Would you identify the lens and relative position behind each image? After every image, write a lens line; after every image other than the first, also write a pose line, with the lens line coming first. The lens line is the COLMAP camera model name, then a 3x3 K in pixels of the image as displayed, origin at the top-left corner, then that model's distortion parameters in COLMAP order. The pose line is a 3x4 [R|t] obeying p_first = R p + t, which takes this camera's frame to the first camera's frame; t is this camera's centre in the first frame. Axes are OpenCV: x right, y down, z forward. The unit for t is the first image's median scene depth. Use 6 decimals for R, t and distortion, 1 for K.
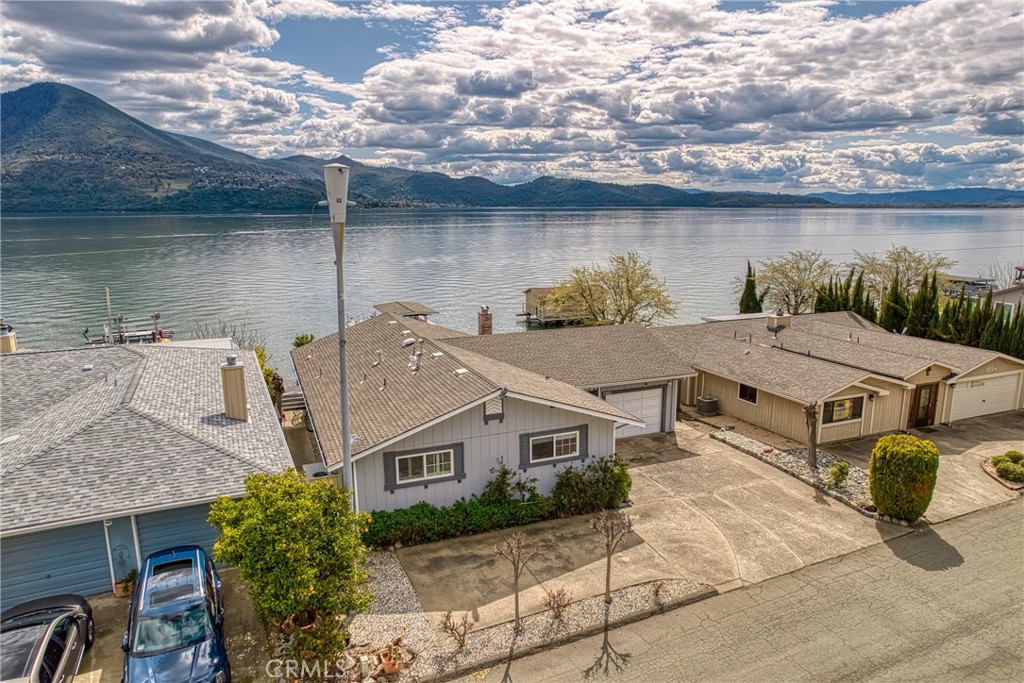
lens RADIAL K [[658.7, 0, 503.8], [0, 658.7, 347.9], [0, 0, 1]] dist [-0.073463, 0.064169]
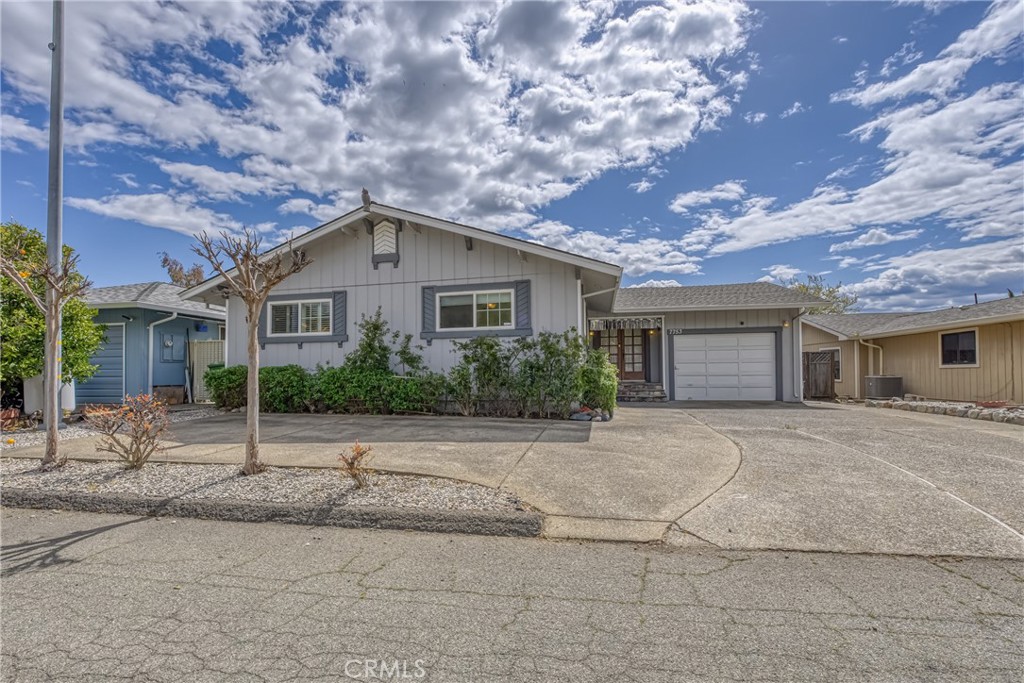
lens RADIAL K [[424.9, 0, 503.1], [0, 424.9, 375.3], [0, 0, 1]] dist [-0.015967, 0.002545]
pose [[0.837060, 0.009639, -0.547026, 0.341877], [-0.109775, 0.982471, -0.150667, 0.279403], [0.535984, 0.186167, 0.823446, 0.681108]]
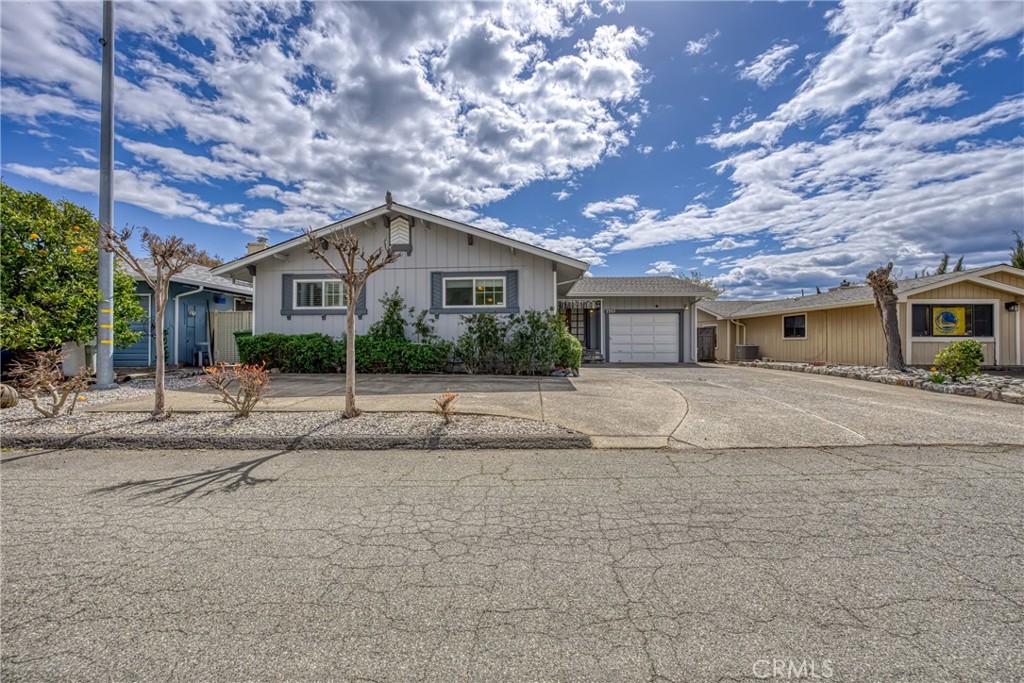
lens RADIAL K [[351.8, 0, 505.0], [0, 351.8, 337.8], [0, 0, 1]] dist [-0.017230, 0.002817]
pose [[0.913307, 0.006553, -0.407220, 0.304933], [-0.088988, 0.978922, -0.183829, 0.292128], [0.397432, 0.204130, 0.894639, 0.625292]]
